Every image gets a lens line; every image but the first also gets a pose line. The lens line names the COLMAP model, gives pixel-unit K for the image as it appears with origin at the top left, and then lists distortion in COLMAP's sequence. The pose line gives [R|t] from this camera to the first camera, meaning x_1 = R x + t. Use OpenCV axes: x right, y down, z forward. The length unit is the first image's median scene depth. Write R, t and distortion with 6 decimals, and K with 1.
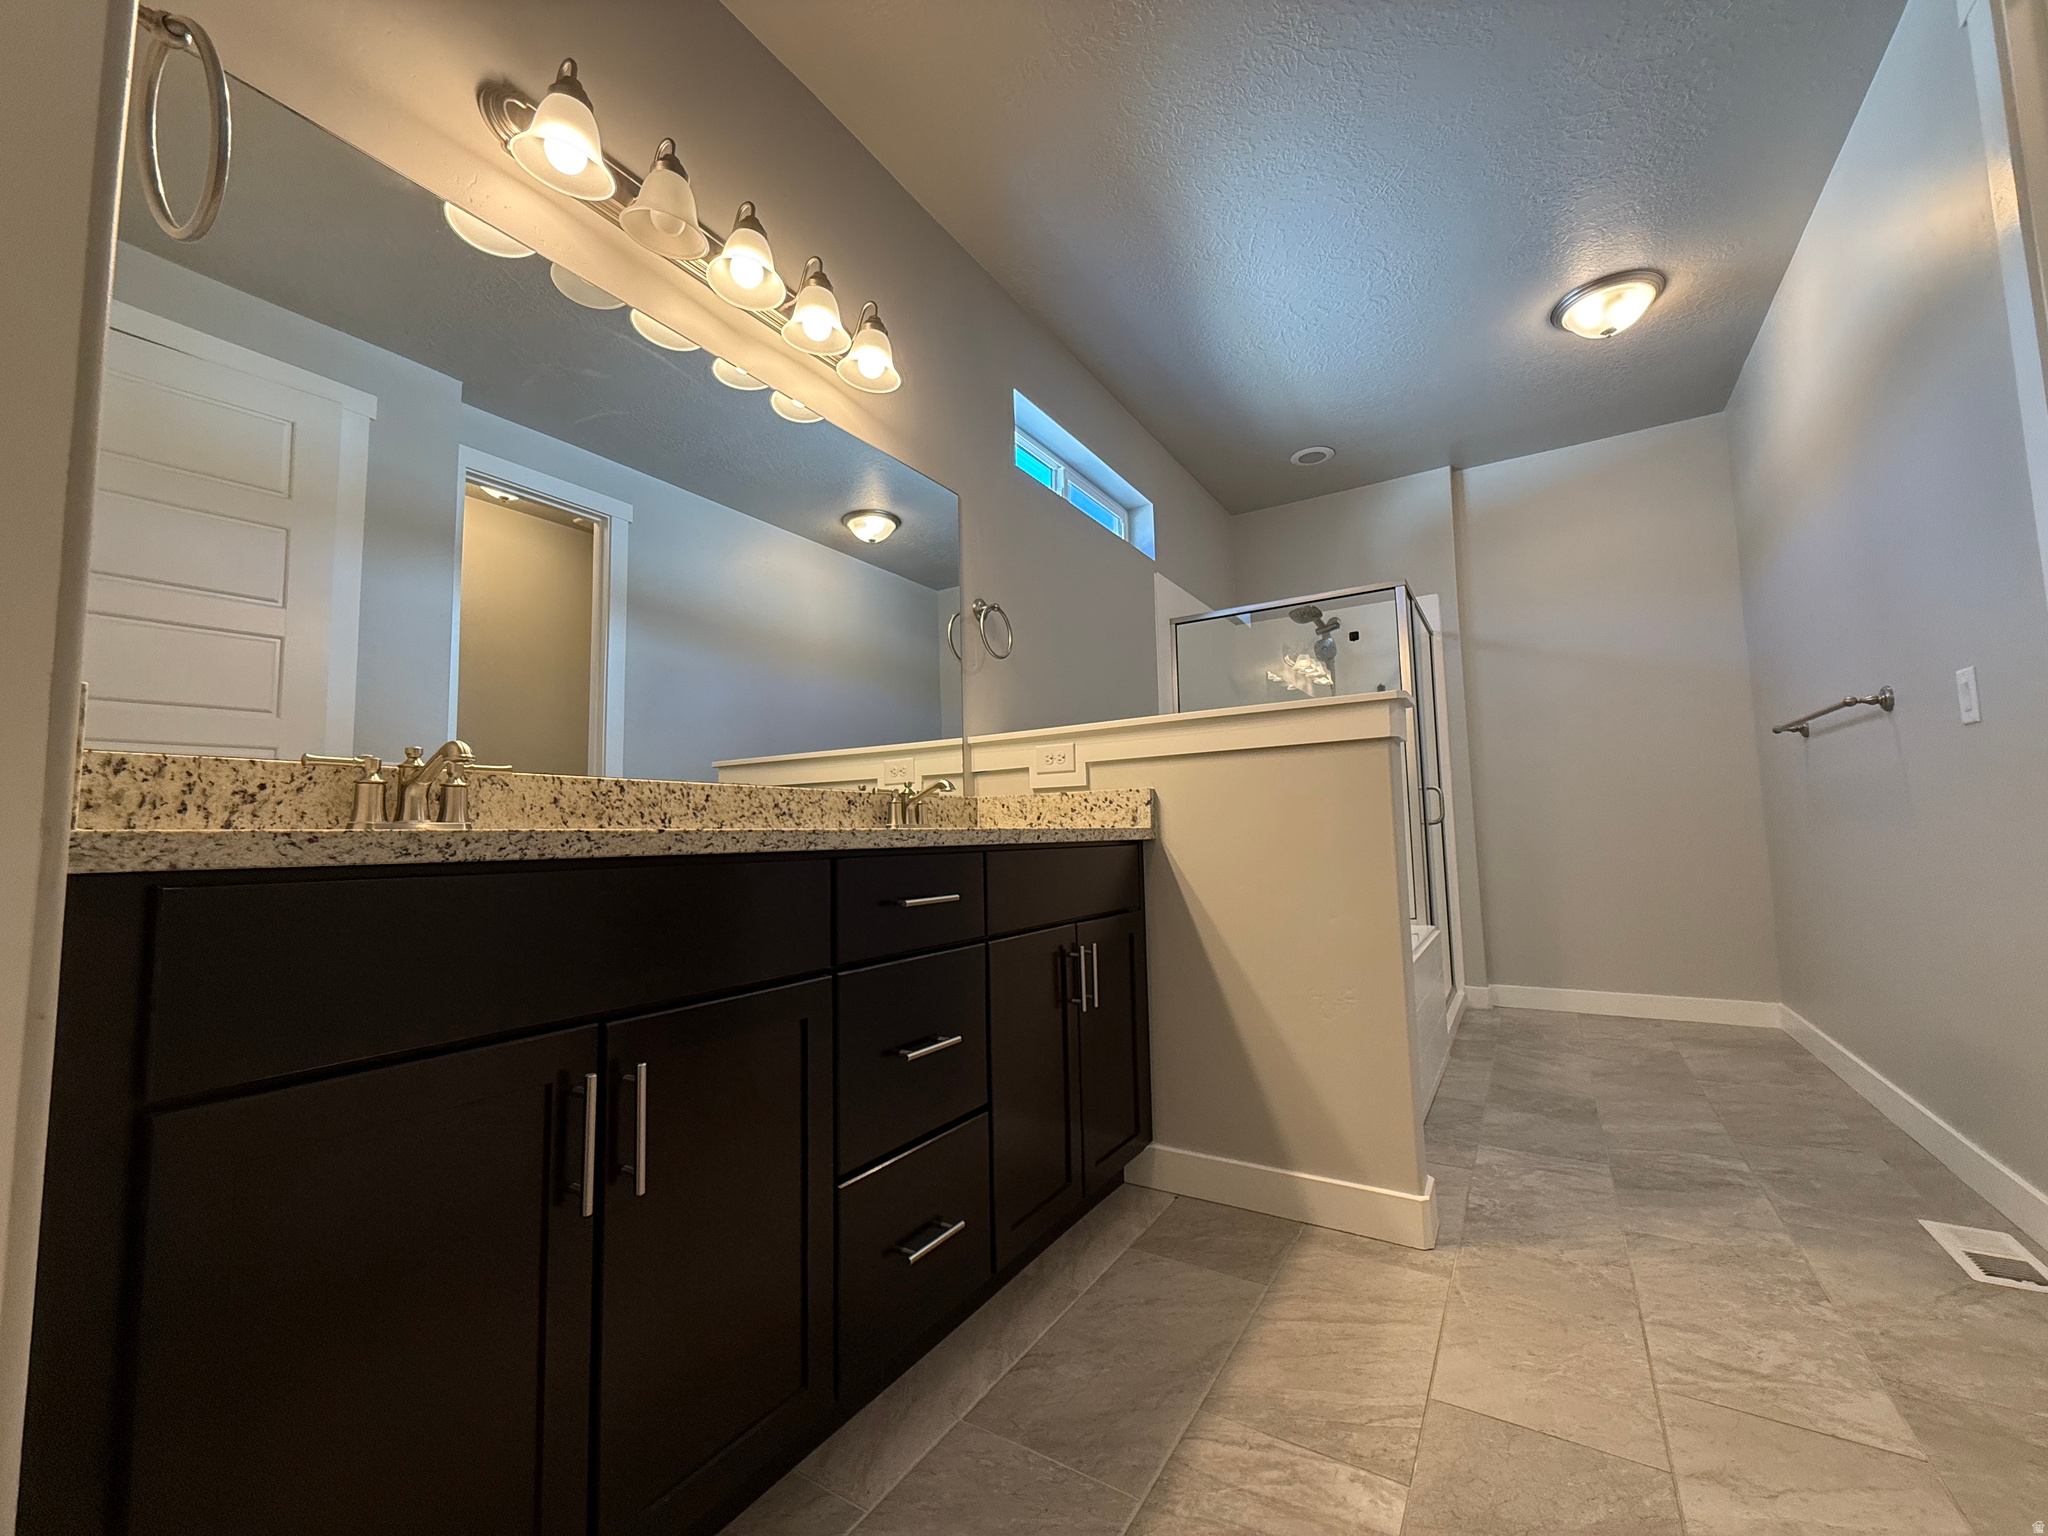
lens RADIAL K [[815.1, 0, 1024.0], [0, 815.1, 768.0], [0, 0, 1]] dist [-0.001228, -0.000206]
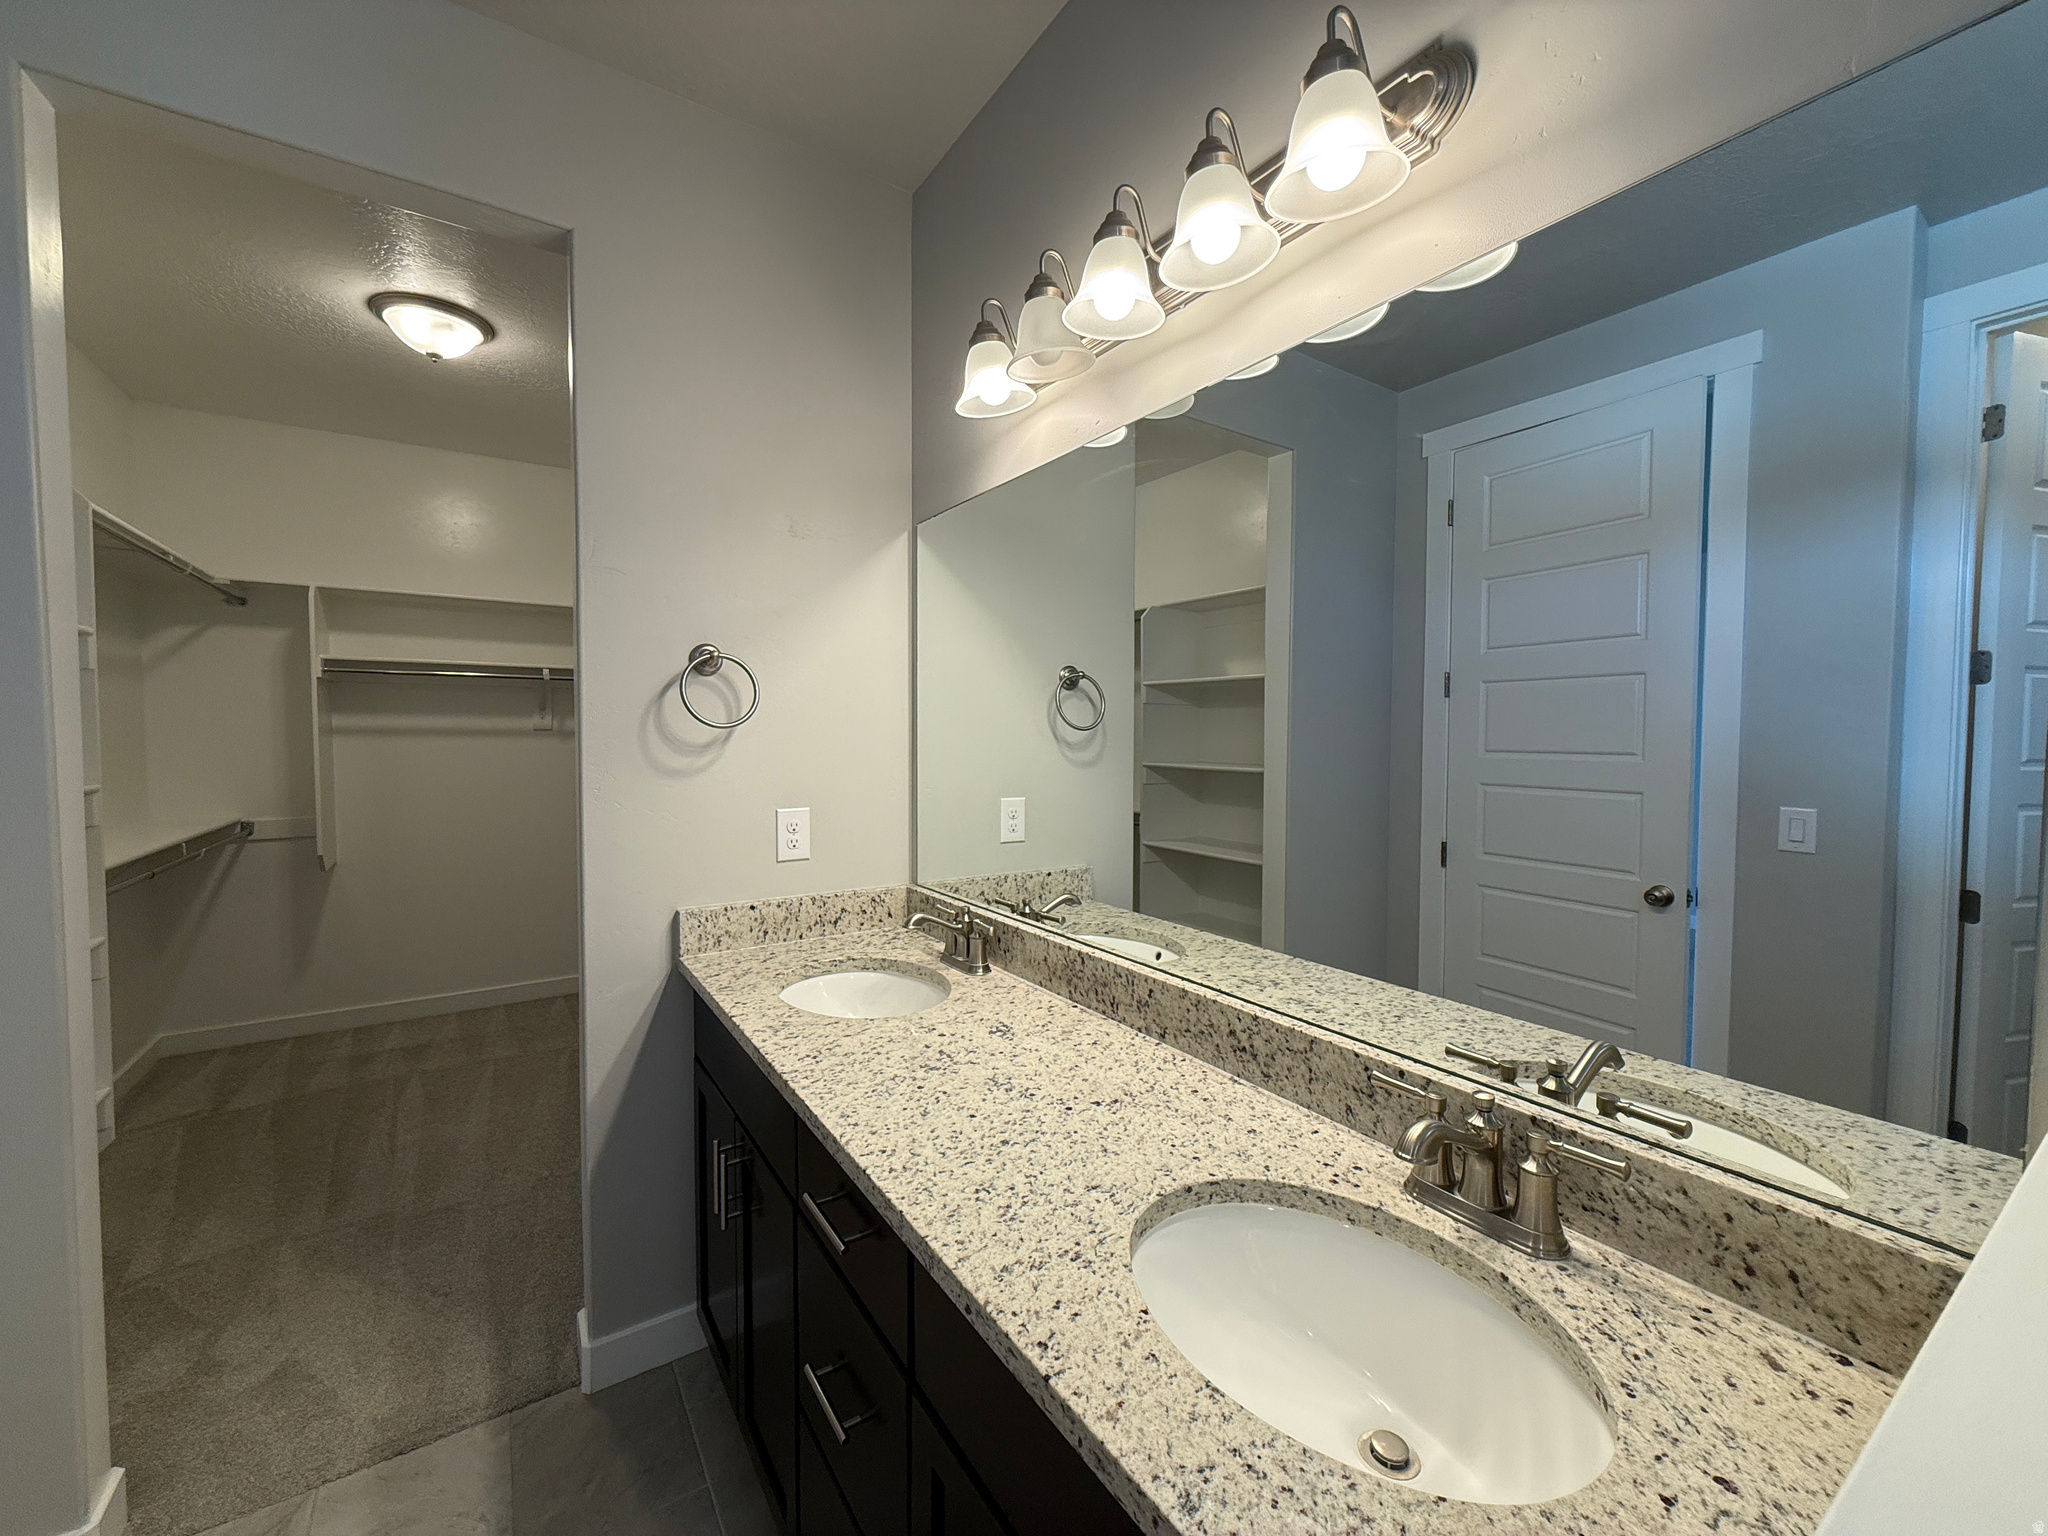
lens RADIAL K [[815.1, 0, 1024.0], [0, 815.1, 768.0], [0, 0, 1]] dist [-0.001228, -0.000206]
pose [[-0.412224, 0.051620, -0.909619, 0.367562], [0.077568, 0.996757, 0.021413, -0.200653], [0.907775, -0.061730, -0.414891, 1.152547]]
